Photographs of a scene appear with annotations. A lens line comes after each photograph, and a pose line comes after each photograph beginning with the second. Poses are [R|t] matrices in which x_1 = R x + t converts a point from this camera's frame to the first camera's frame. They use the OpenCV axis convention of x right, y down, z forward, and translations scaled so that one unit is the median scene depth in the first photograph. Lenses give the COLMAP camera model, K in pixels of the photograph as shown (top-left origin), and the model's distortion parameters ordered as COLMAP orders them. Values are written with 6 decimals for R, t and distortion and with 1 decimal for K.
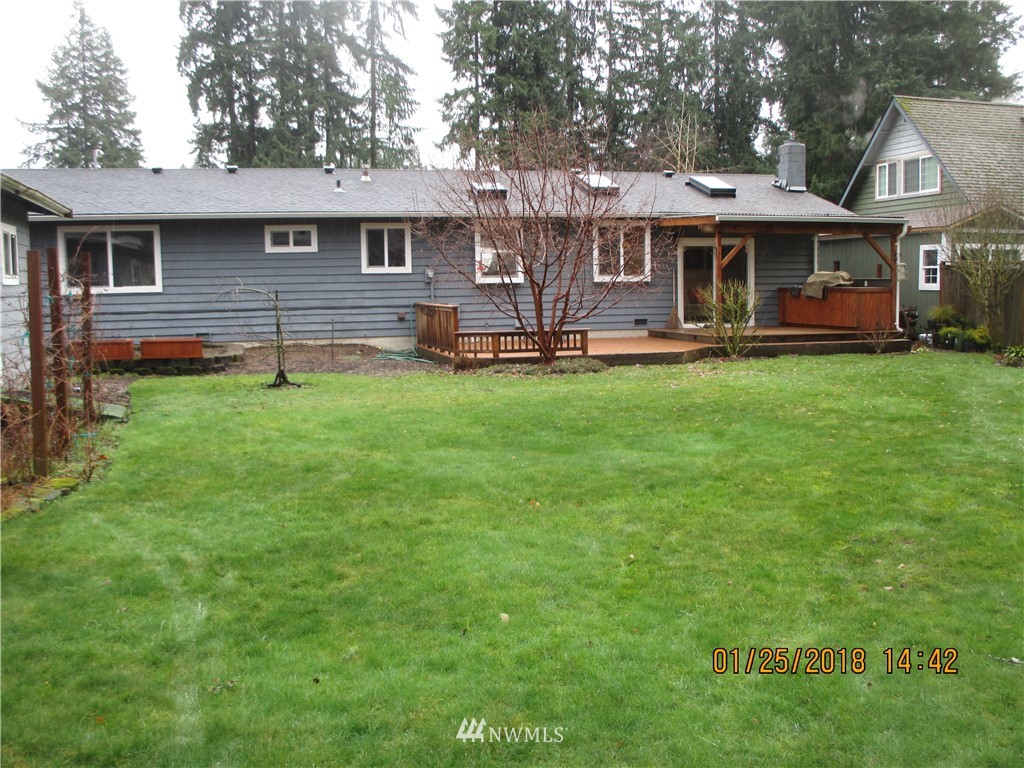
lens RADIAL K [[1060.9, 0, 512.0], [0, 1060.9, 384.0], [0, 0, 1]] dist [-0.083442, -0.004156]
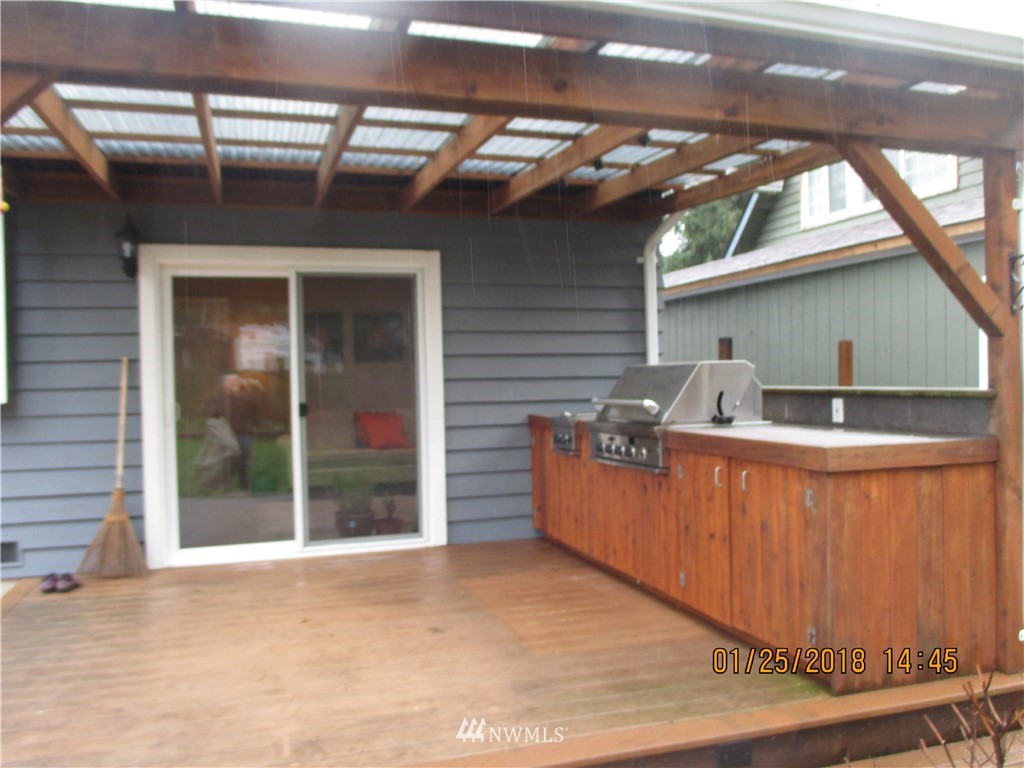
lens RADIAL K [[850.2, 0, 512.0], [0, 850.2, 384.0], [0, 0, 1]] dist [-0.068398, 0.067408]
pose [[0.999459, -0.005014, 0.032508, 0.241126], [0.007888, 0.996010, -0.088895, -0.079140], [-0.031933, 0.089104, 0.995510, 0.758235]]
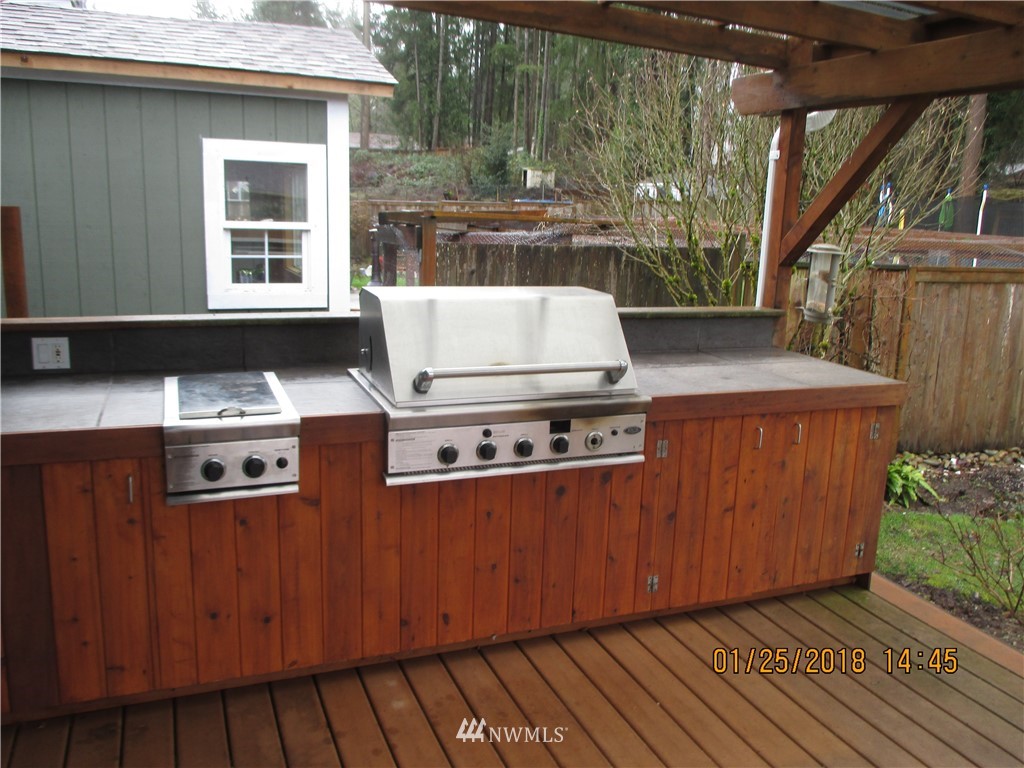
lens RADIAL K [[850.2, 0, 512.0], [0, 850.2, 384.0], [0, 0, 1]] dist [-0.068398, 0.067408]
pose [[-0.102276, -0.199666, 0.974512, 0.165770], [0.062900, 0.976390, 0.206653, -0.111731], [-0.992765, 0.082432, -0.087302, 0.950444]]
